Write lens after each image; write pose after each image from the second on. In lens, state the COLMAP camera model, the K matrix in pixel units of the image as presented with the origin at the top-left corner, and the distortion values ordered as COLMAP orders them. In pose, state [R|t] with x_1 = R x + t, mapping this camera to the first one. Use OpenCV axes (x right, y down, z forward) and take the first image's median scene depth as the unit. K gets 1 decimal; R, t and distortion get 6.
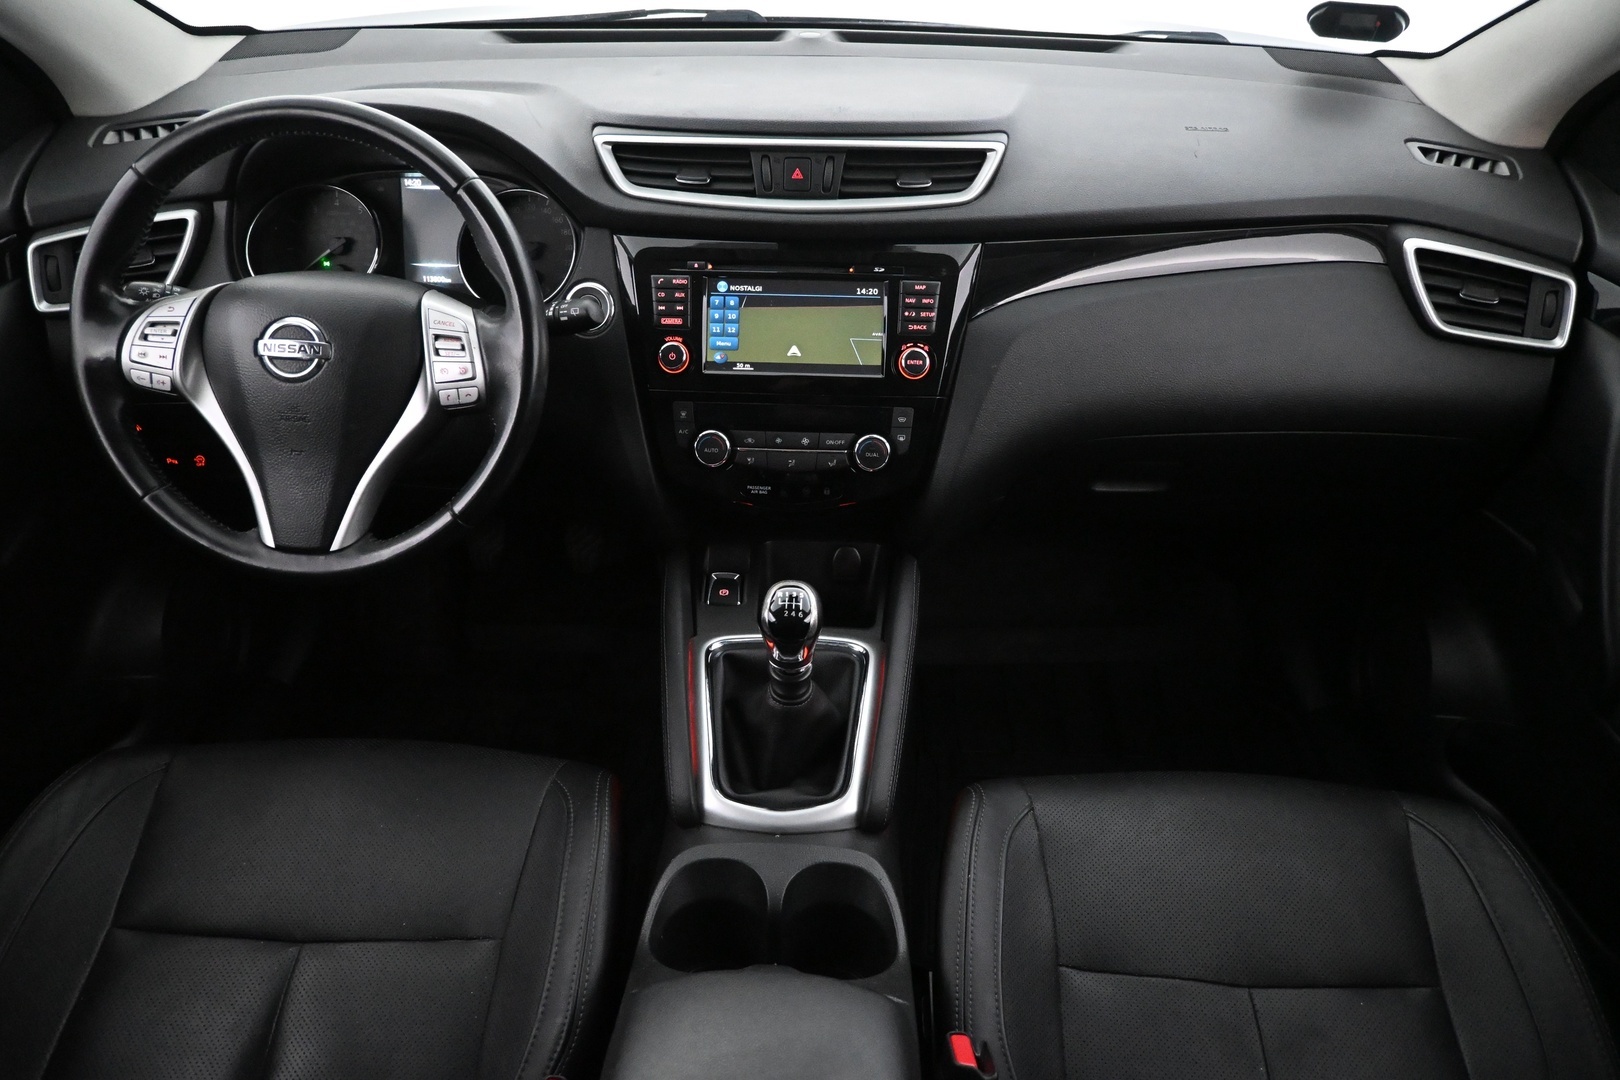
lens RADIAL K [[1090.3, 0, 811.6], [0, 1090.3, 534.2], [0, 0, 1]] dist [-0.007661, 0.001725]
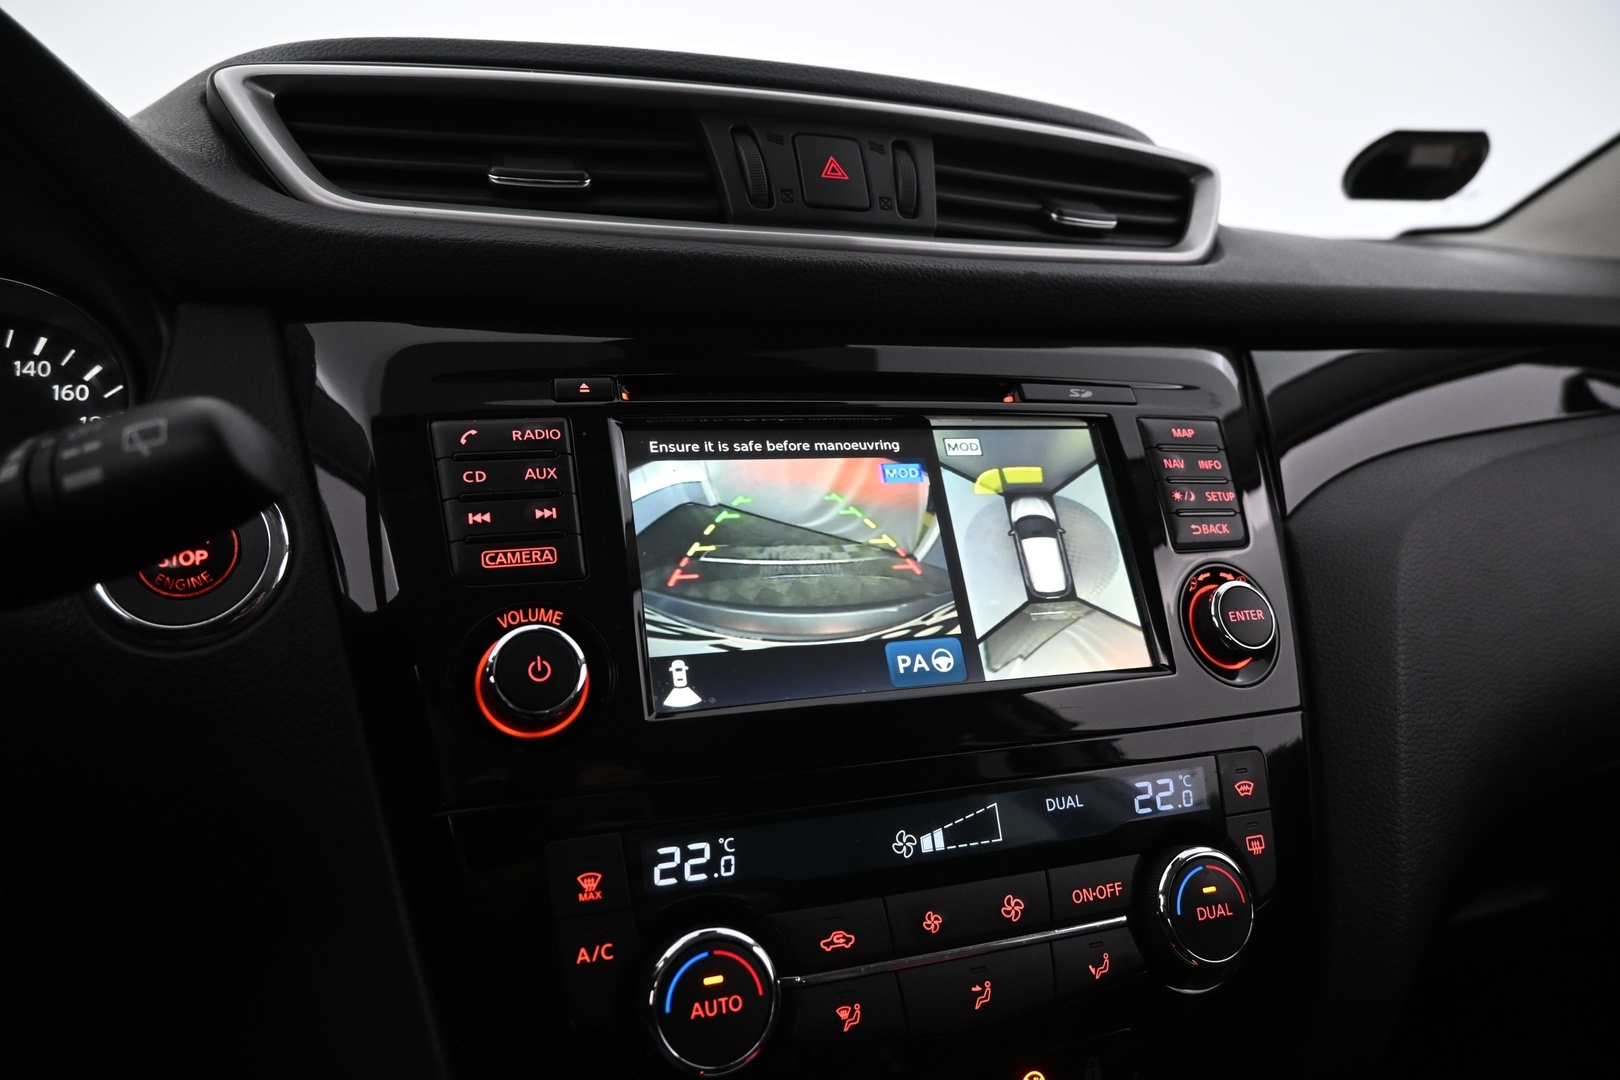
lens RADIAL K [[1090.3, 0, 810.8], [0, 1090.3, 535.6], [0, 0, 1]] dist [-0.007661, 0.001725]
pose [[0.925356, -0.053688, 0.375279, -0.165280], [0.210191, 0.896491, -0.390030, -0.072874], [-0.315495, 0.439796, 0.840858, 0.734293]]
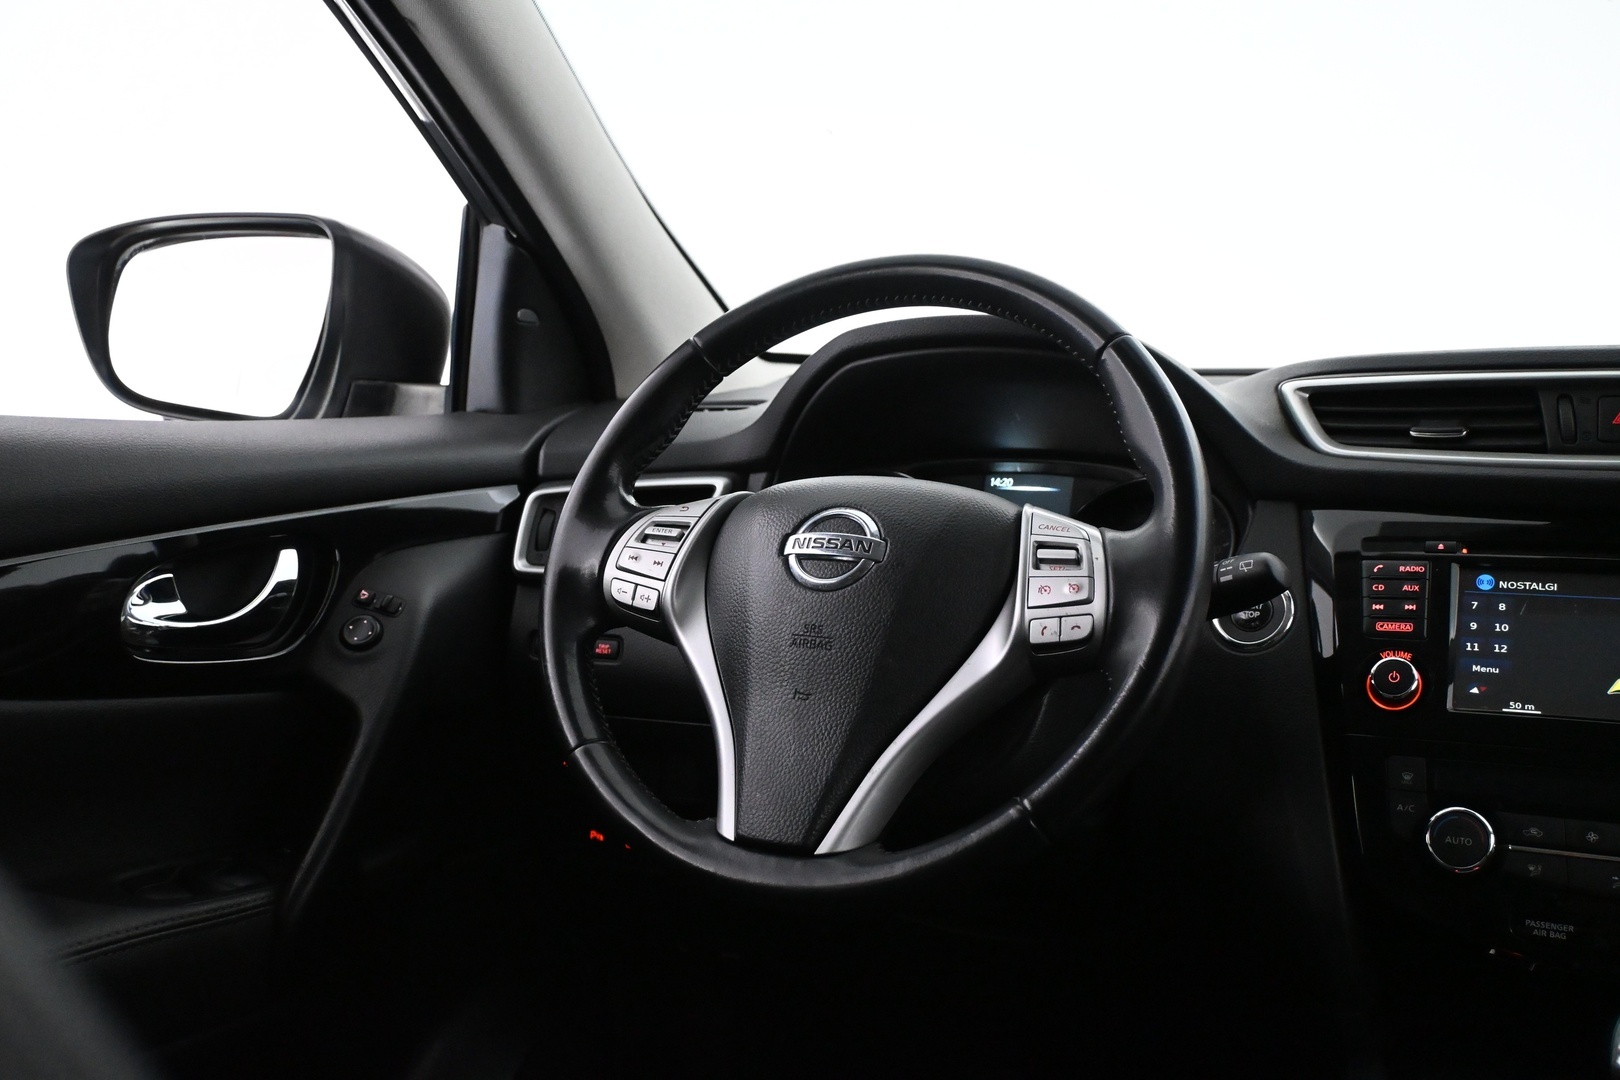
lens RADIAL K [[1521.3, 0, 821.6], [0, 1521.3, 536.4], [0, 0, 1]] dist [-0.005167, 0.000000]
pose [[0.923092, 0.022037, -0.383948, -0.099221], [-0.215170, 0.857067, -0.468122, 0.226918], [0.318753, 0.514733, 0.795893, 0.199402]]
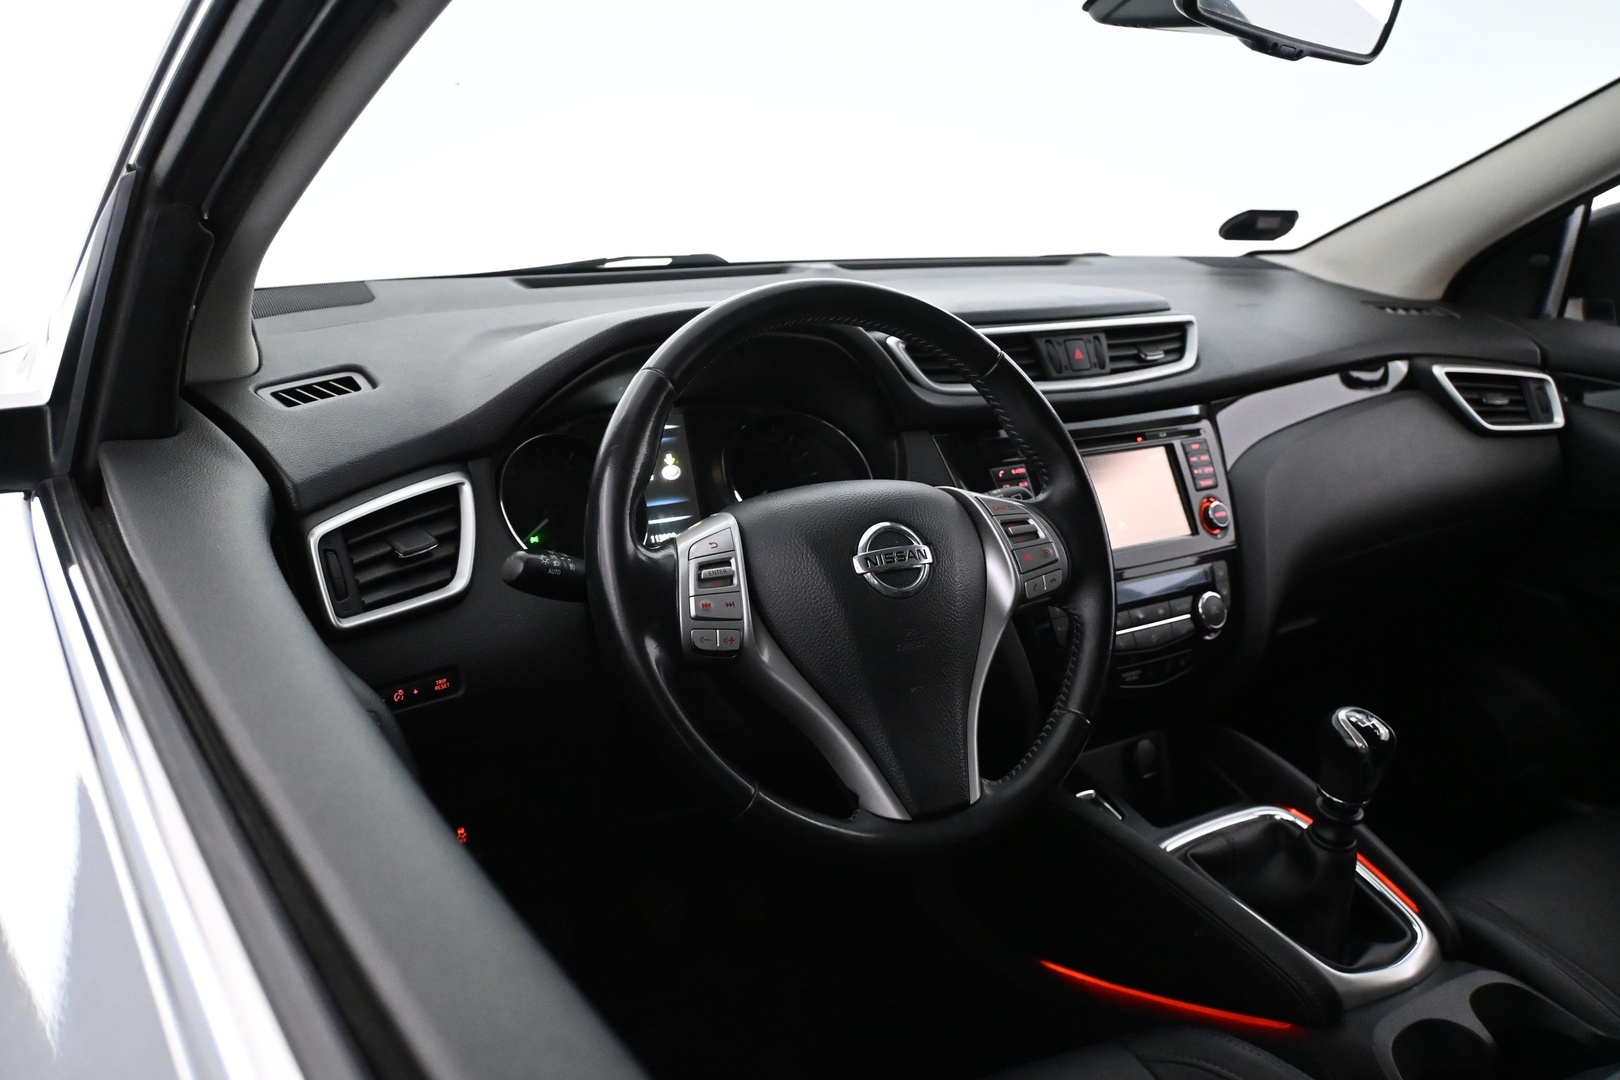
lens RADIAL K [[1337.4, 0, 804.6], [0, 1337.4, 534.4], [0, 0, 1]] dist [-0.020441, -0.008529]
pose [[0.821868, -0.152220, 0.548964, -0.900202], [0.314191, 0.924947, -0.213909, 0.003273], [-0.475201, 0.348284, 0.808011, 0.189643]]
